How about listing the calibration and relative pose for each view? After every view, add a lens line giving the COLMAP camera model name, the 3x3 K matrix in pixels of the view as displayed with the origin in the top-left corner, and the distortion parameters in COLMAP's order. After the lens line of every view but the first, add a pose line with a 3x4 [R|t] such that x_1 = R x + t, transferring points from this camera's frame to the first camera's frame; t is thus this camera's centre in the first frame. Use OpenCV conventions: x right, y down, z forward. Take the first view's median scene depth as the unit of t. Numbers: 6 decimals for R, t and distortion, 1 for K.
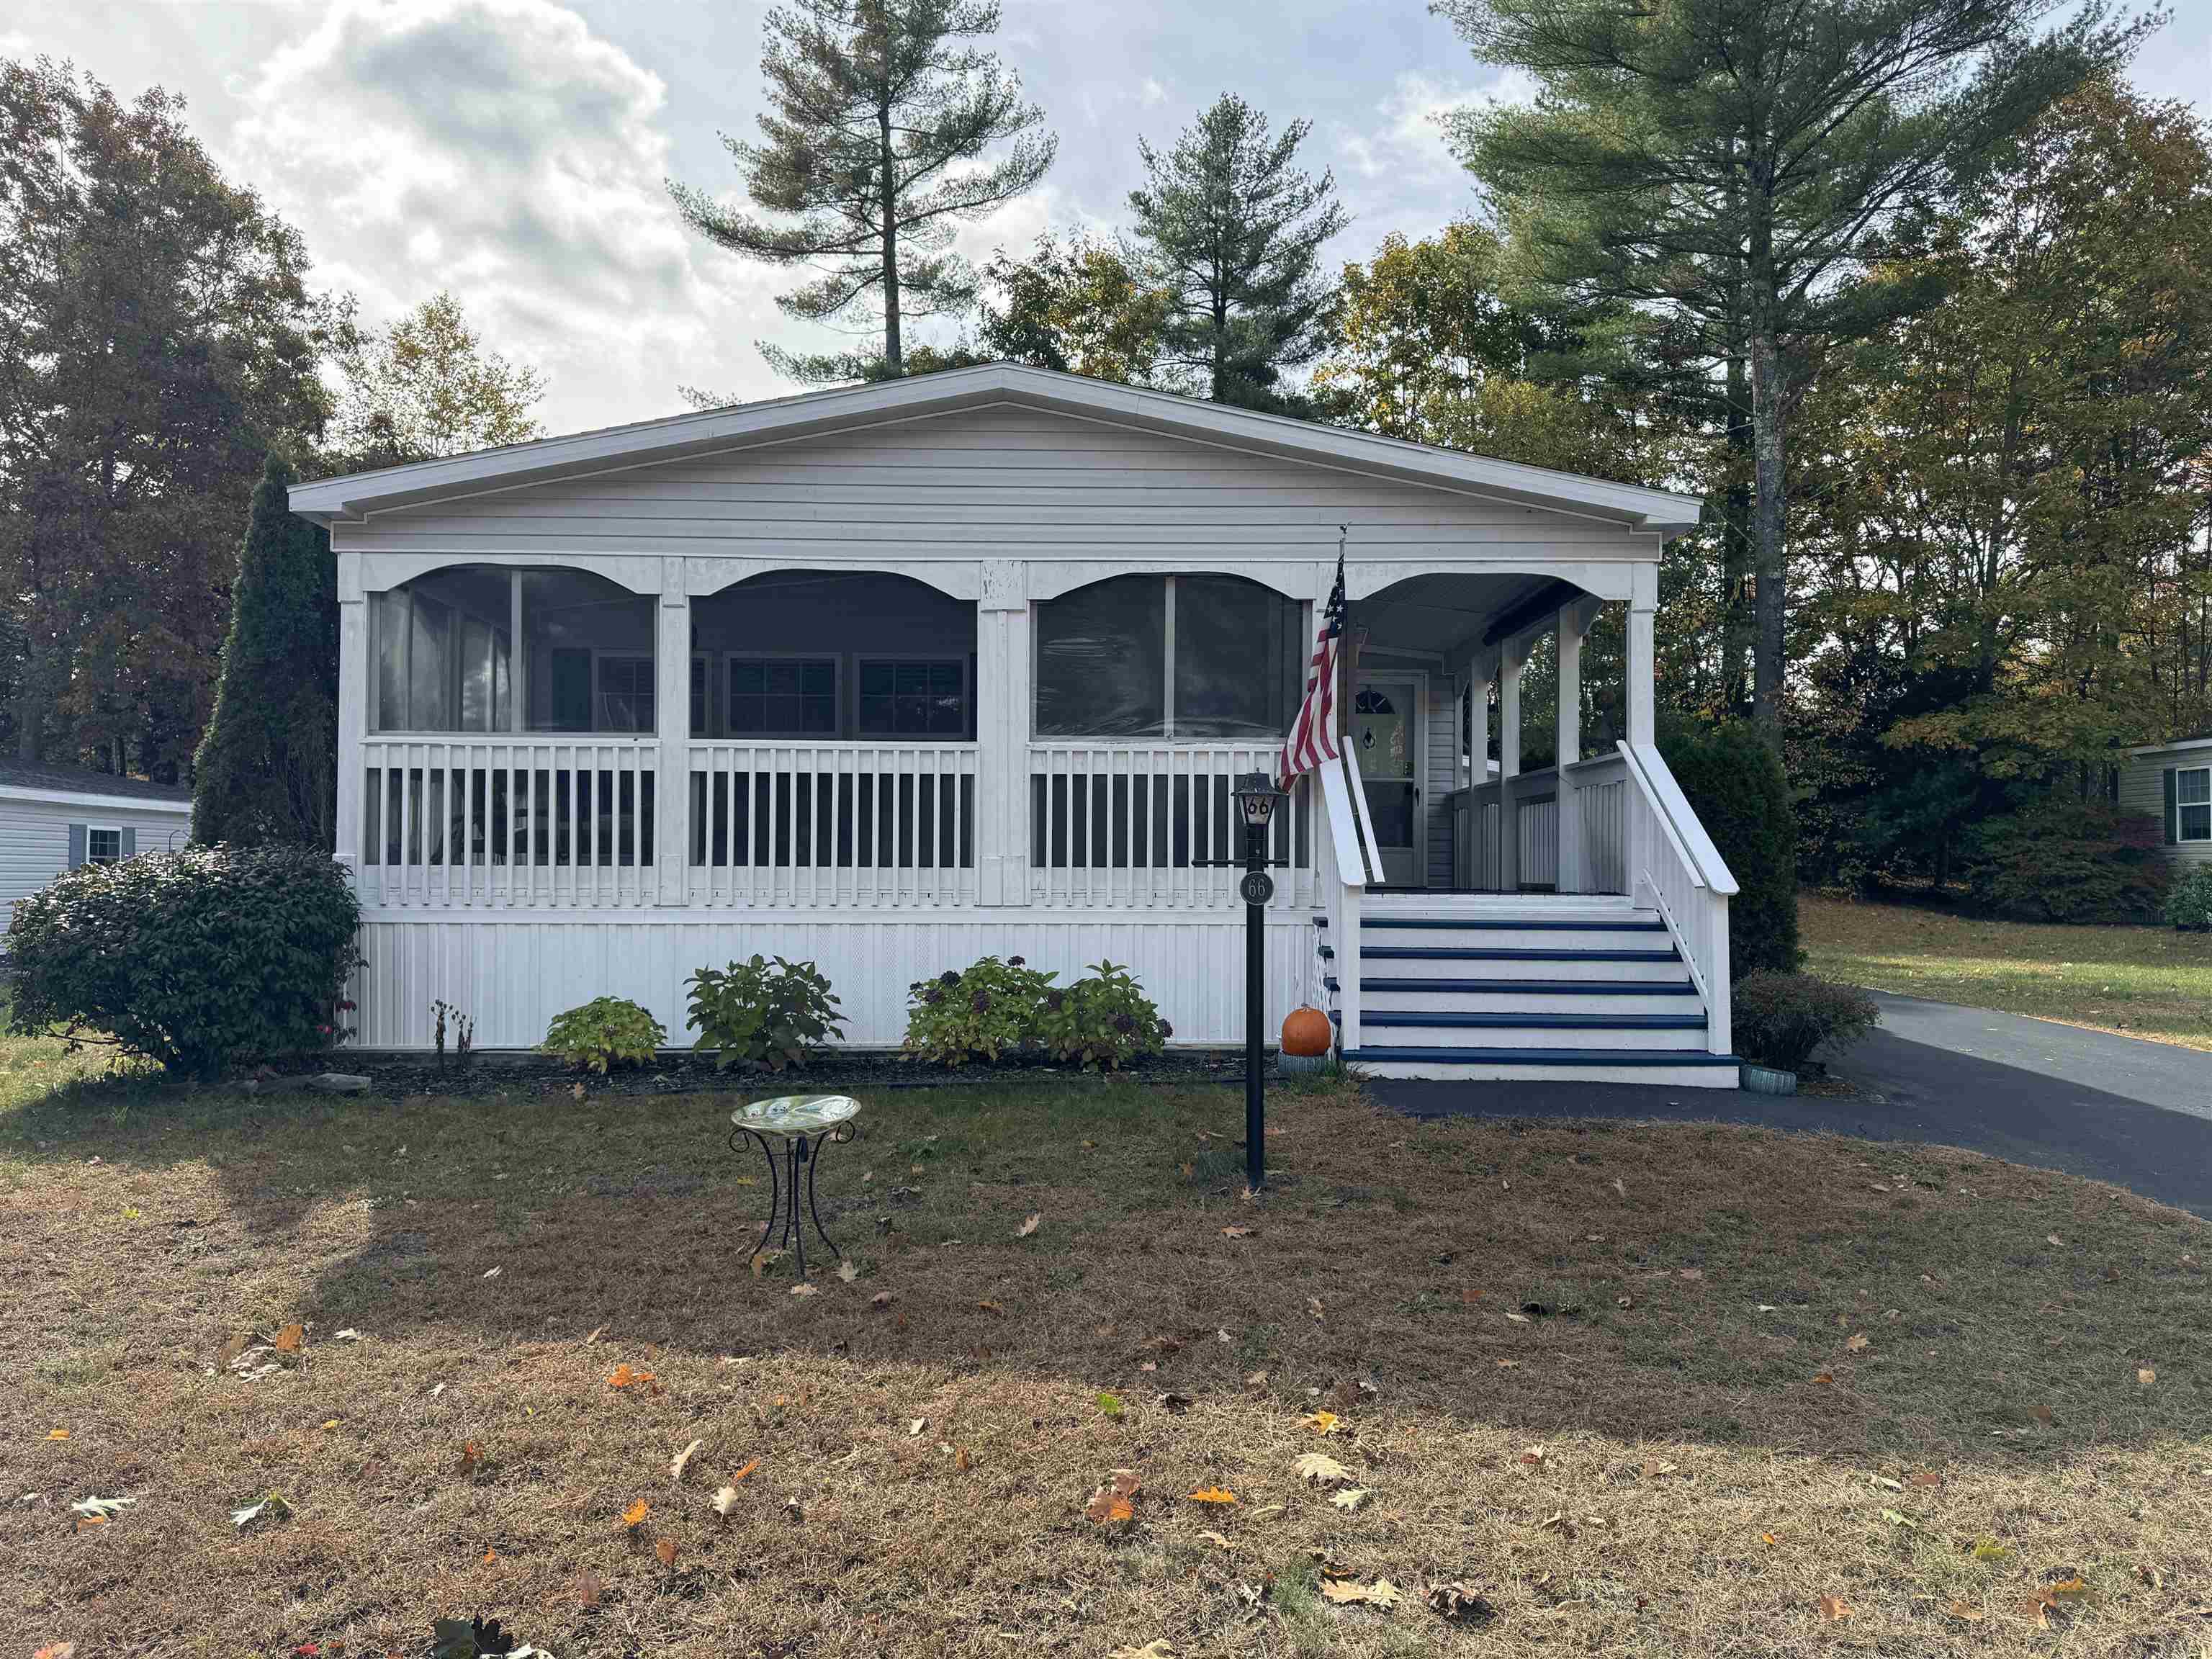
lens RADIAL K [[1528.4, 0, 1107.6], [0, 1528.4, 835.3], [0, 0, 1]] dist [0.146814, -0.184771]
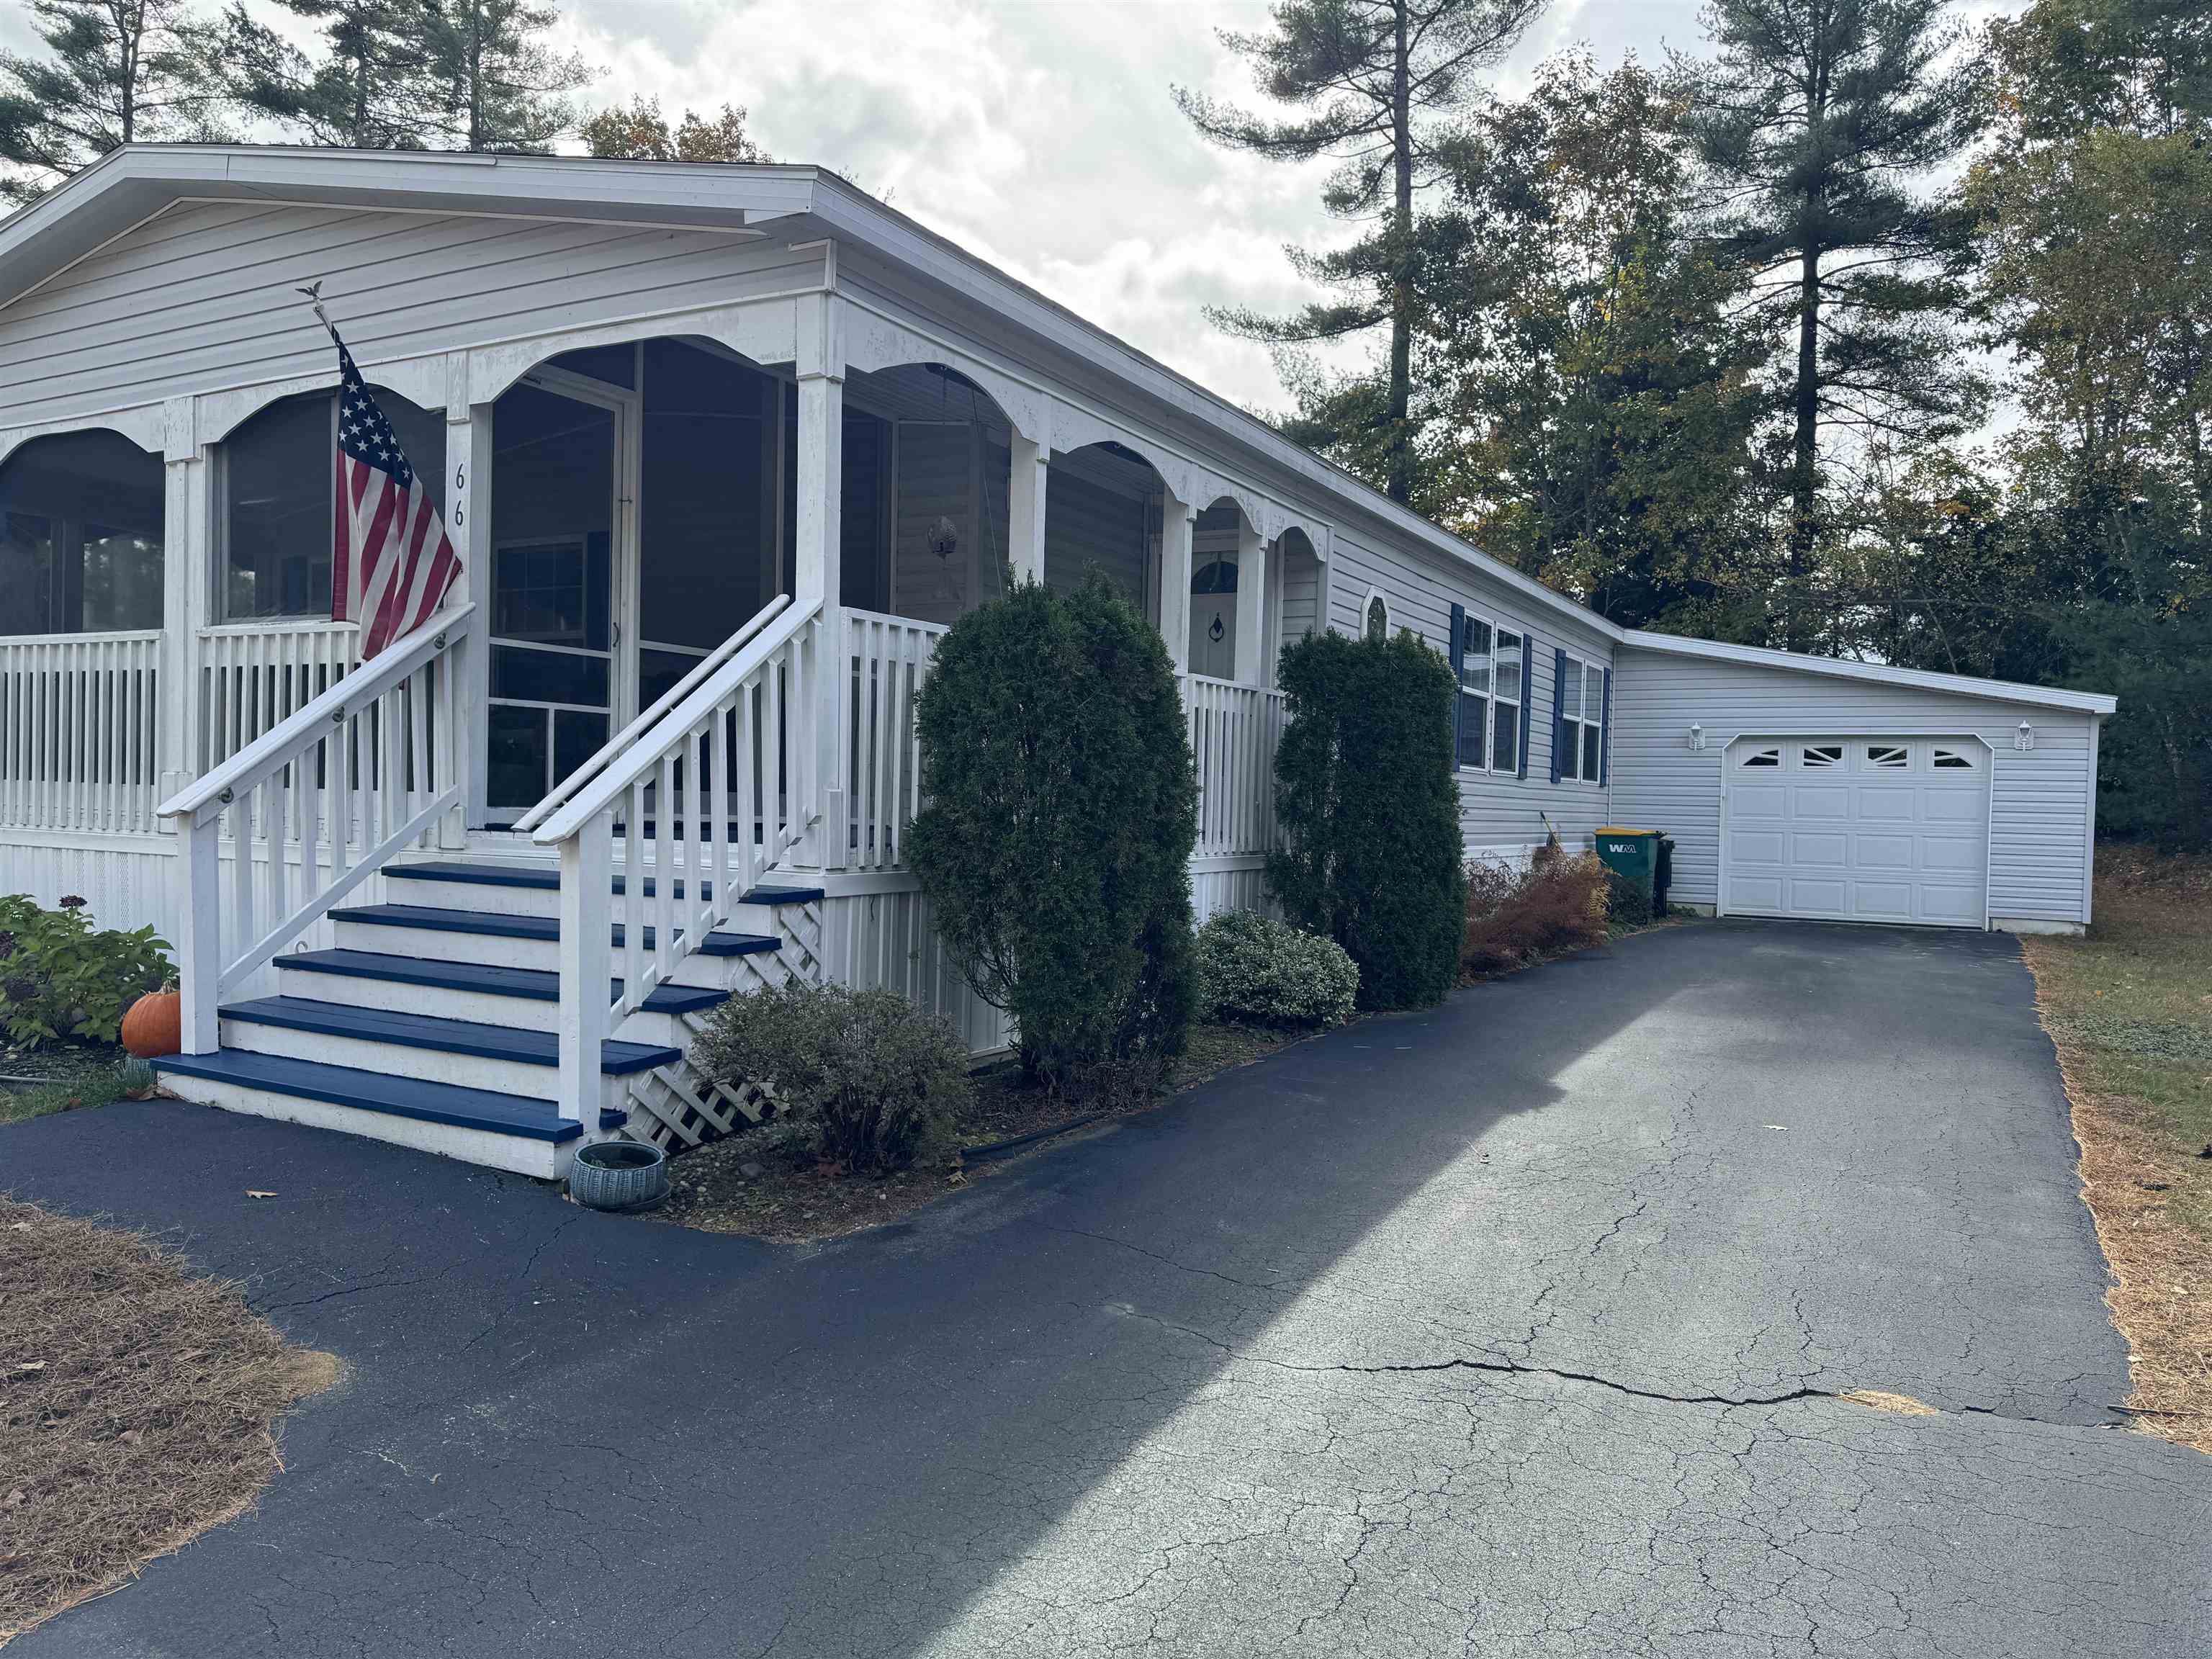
lens RADIAL K [[1528.4, 0, 1107.6], [0, 1528.4, 835.3], [0, 0, 1]] dist [0.146814, -0.184771]
pose [[0.875722, 0.028264, -0.481988, 0.487918], [-0.009445, 0.999097, 0.041427, 0.005091], [0.482724, -0.031727, 0.875198, 0.341875]]
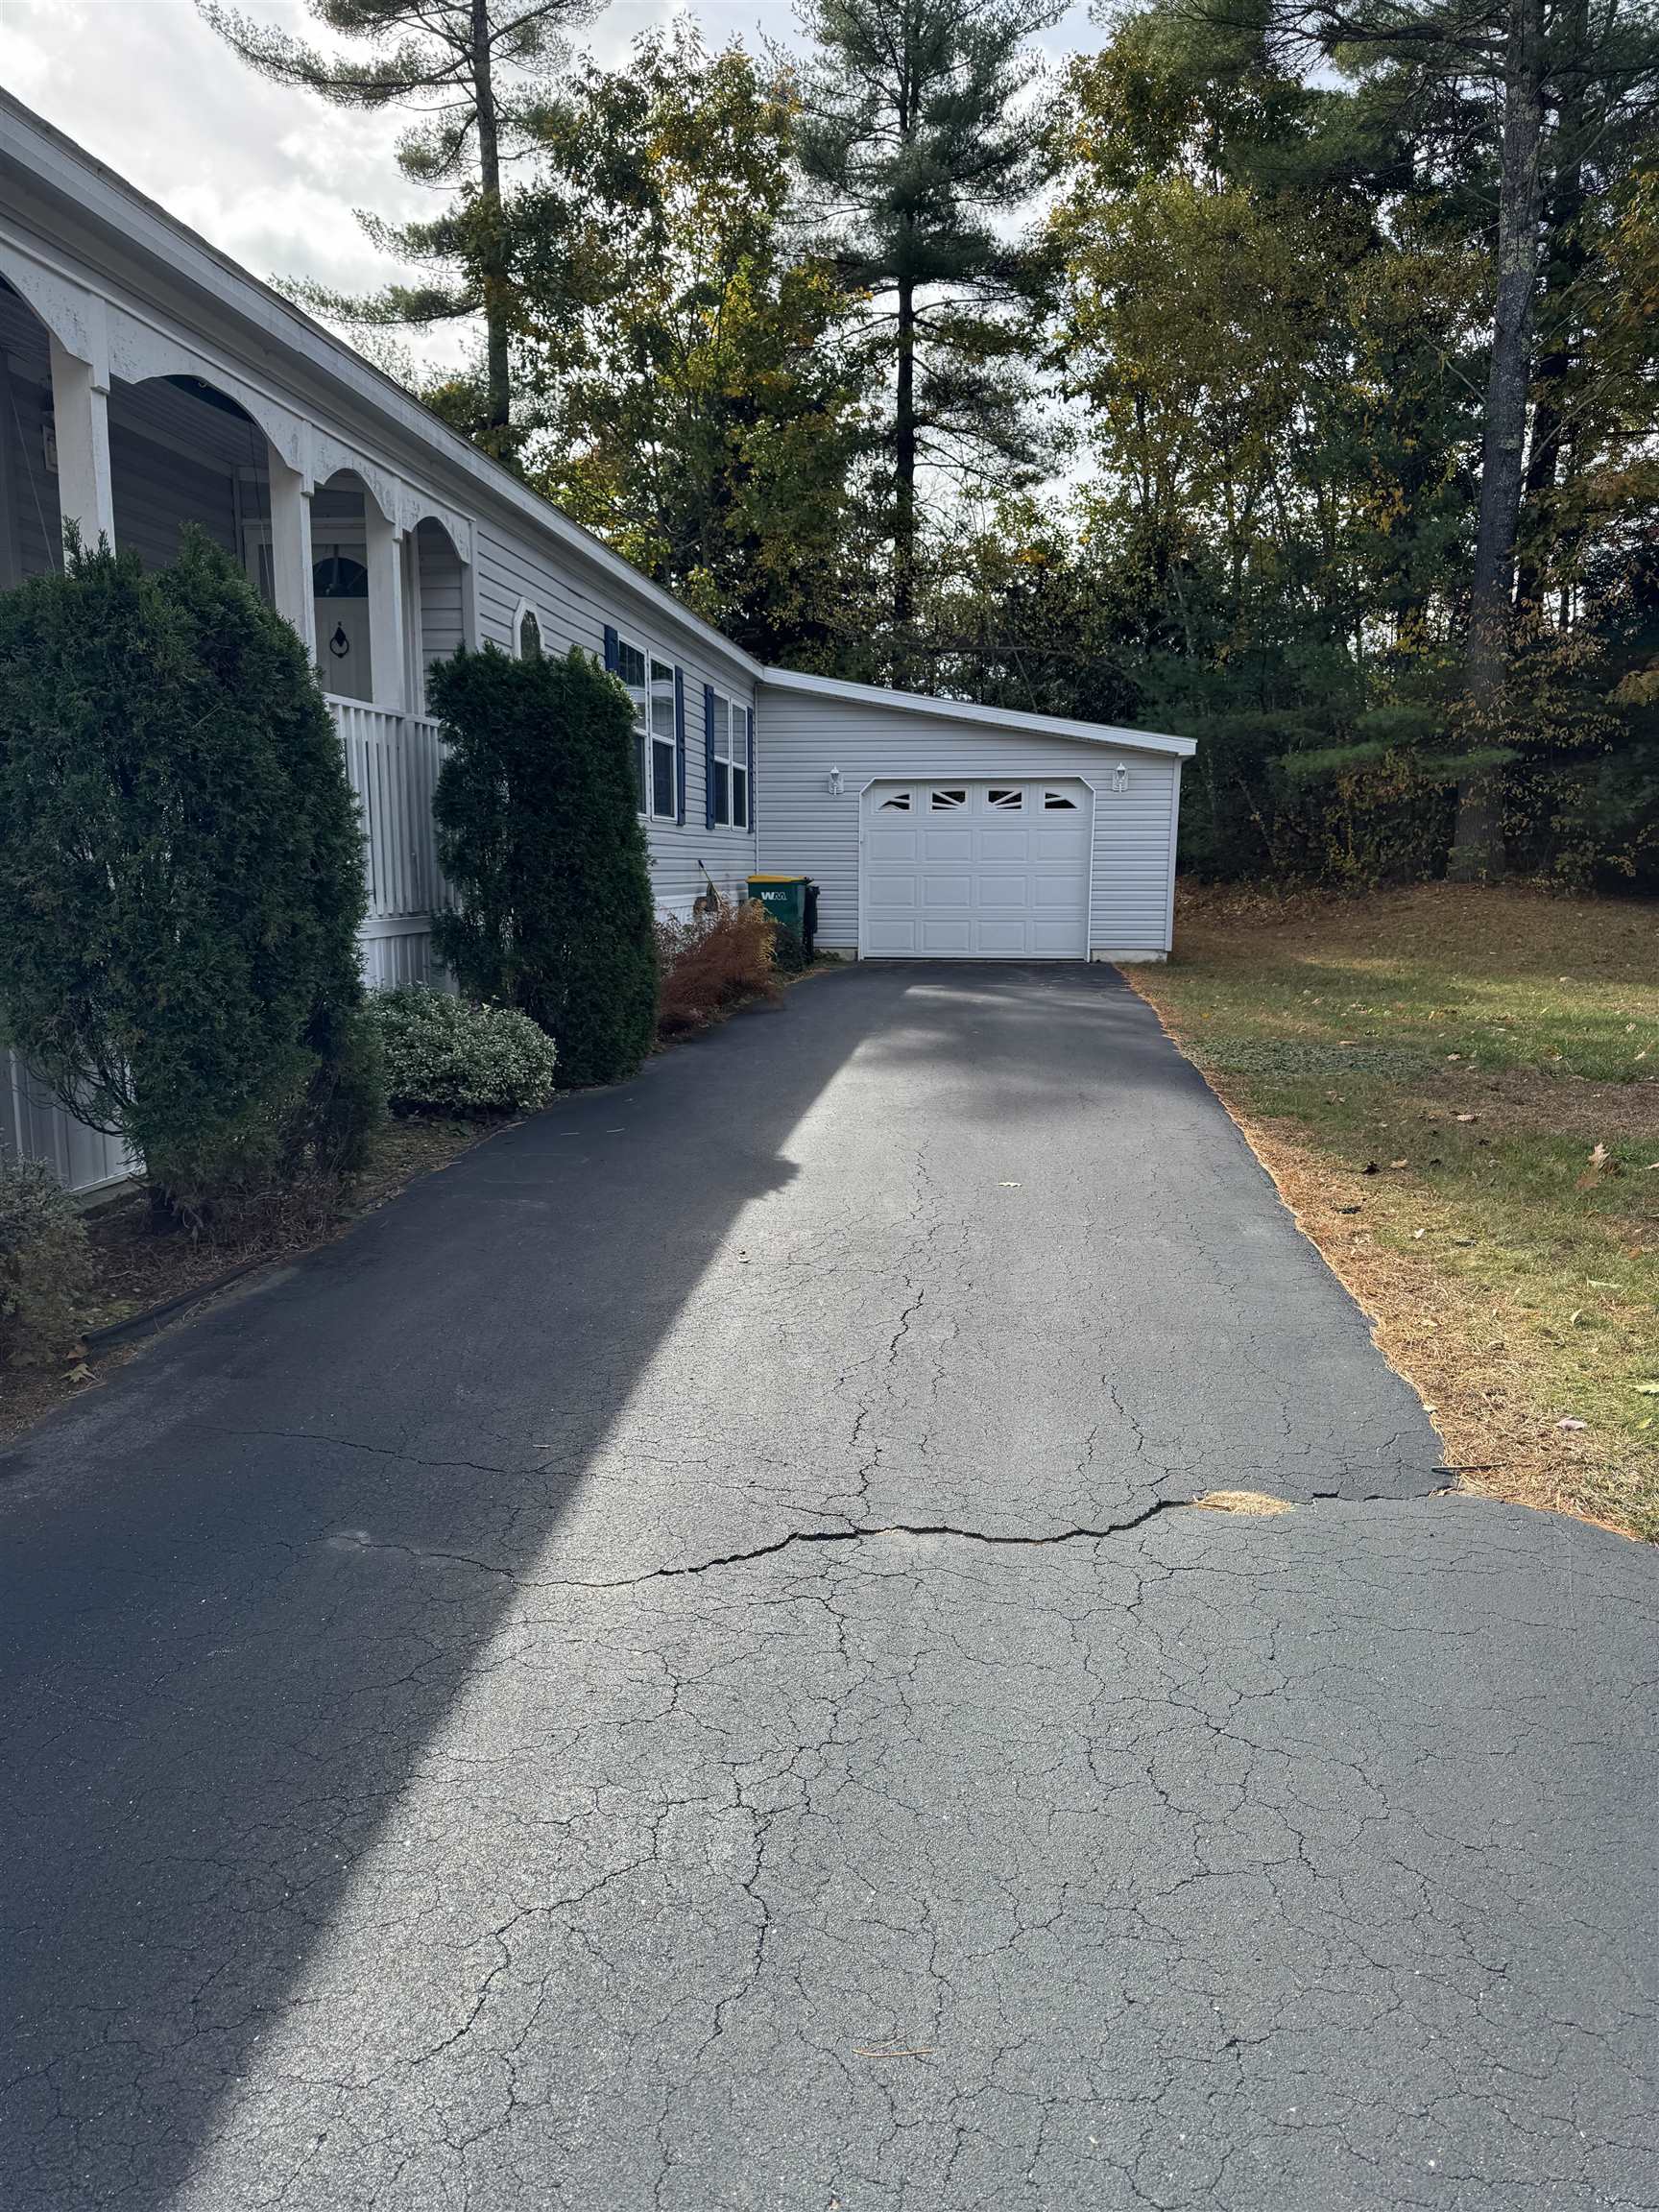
lens RADIAL K [[1554.0, 0, 833.4], [0, 1554.0, 1111.0], [0, 0, 1]] dist [0.119656, -0.191261]
pose [[0.992527, 0.018160, -0.120663, 0.445319], [0.004153, 0.983263, 0.182147, 0.006113], [0.121951, -0.181287, 0.975840, 0.397116]]
